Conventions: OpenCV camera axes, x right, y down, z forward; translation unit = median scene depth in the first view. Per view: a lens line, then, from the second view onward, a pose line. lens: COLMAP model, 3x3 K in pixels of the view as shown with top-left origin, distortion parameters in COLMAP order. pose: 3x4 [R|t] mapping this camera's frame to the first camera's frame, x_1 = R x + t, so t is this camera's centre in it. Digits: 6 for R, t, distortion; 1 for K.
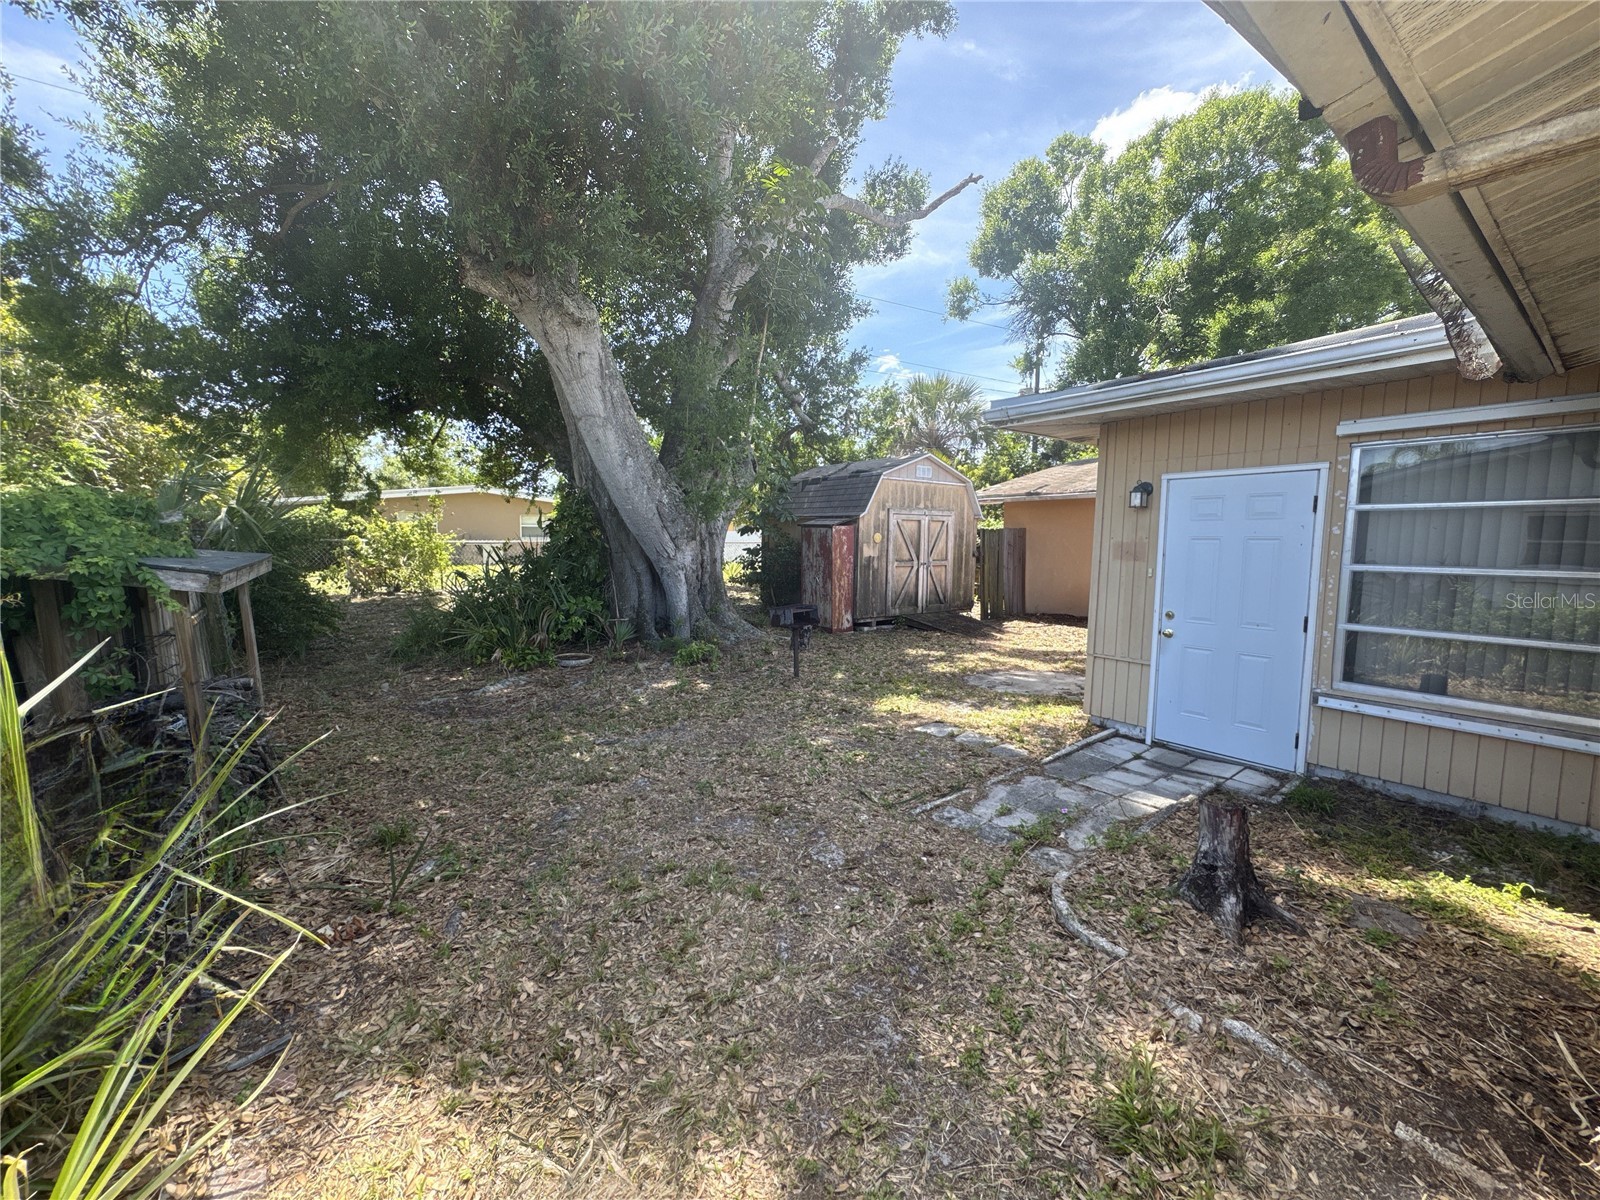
lens RADIAL K [[630.7, 0, 800.0], [0, 630.7, 600.0], [0, 0, 1]] dist [0.002634, 0.000174]
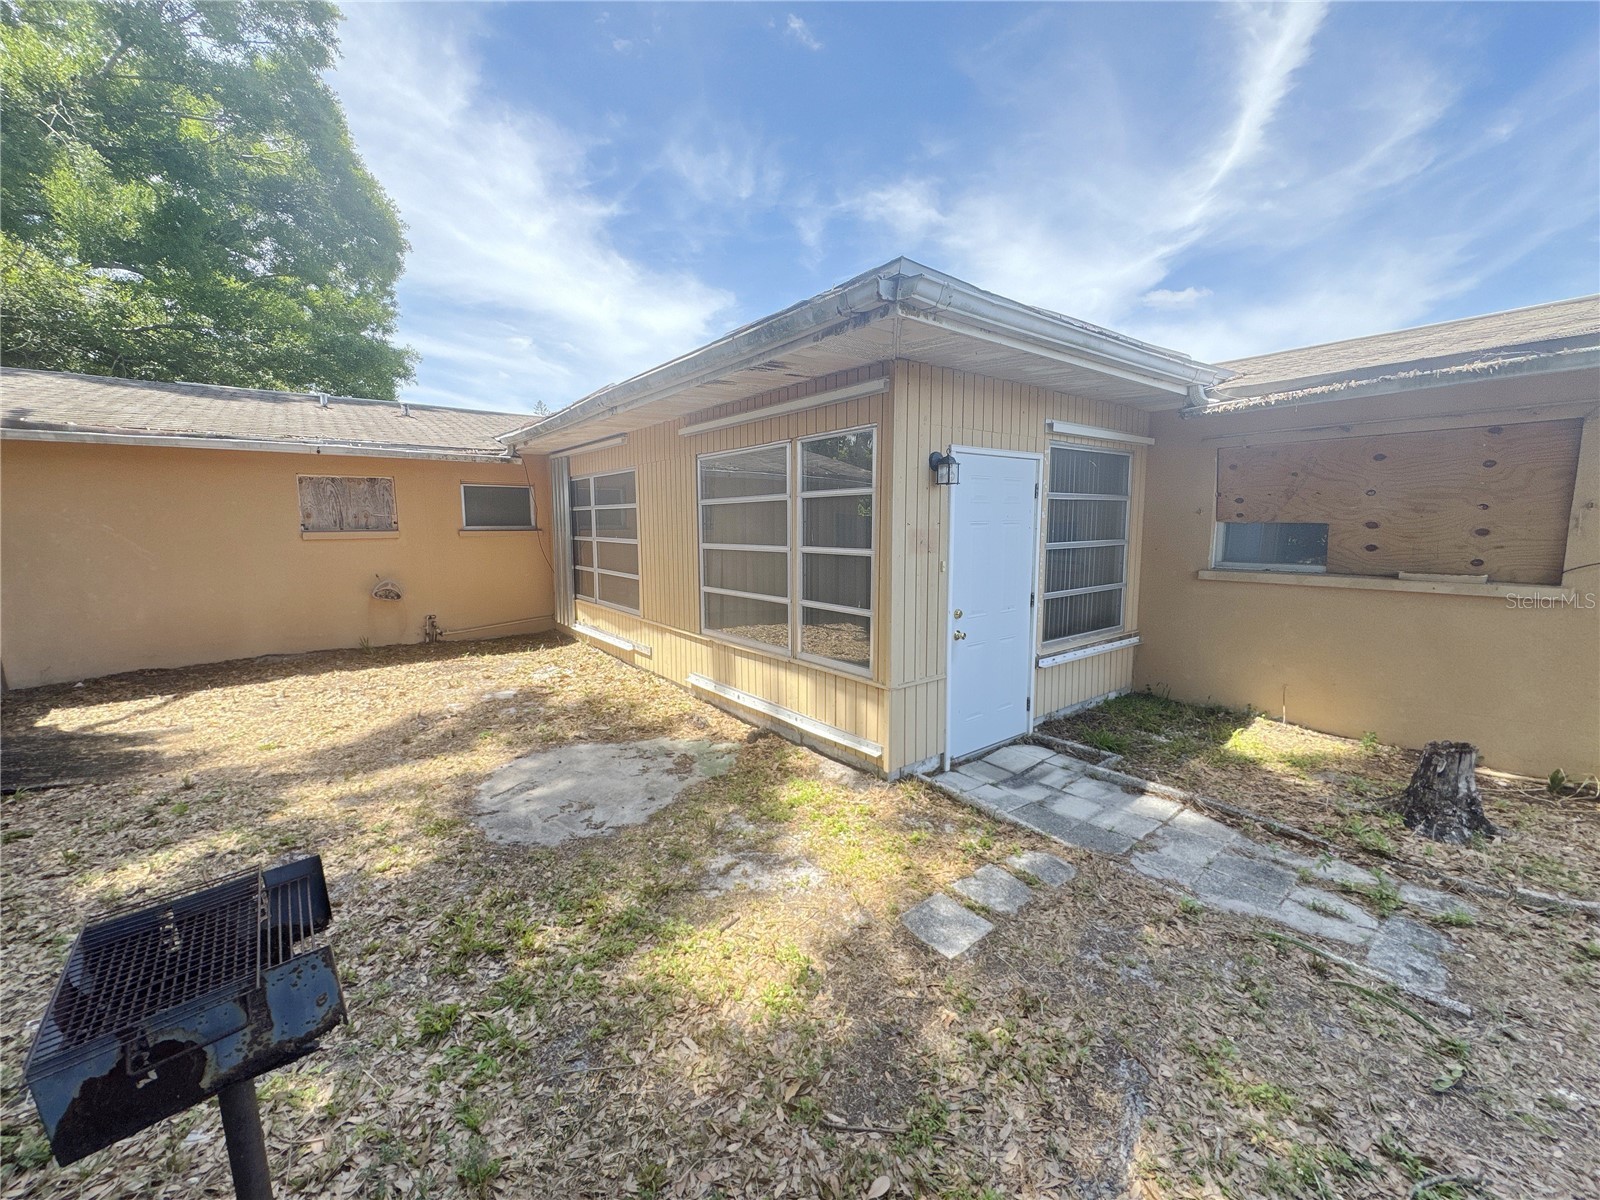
lens RADIAL K [[630.7, 0, 800.0], [0, 630.7, 600.0], [0, 0, 1]] dist [0.002634, 0.000174]
pose [[-0.019694, -0.129257, 0.991416, -0.272490], [0.101807, 0.986194, 0.130599, -0.138046], [-0.994609, 0.103505, -0.006263, 1.311299]]
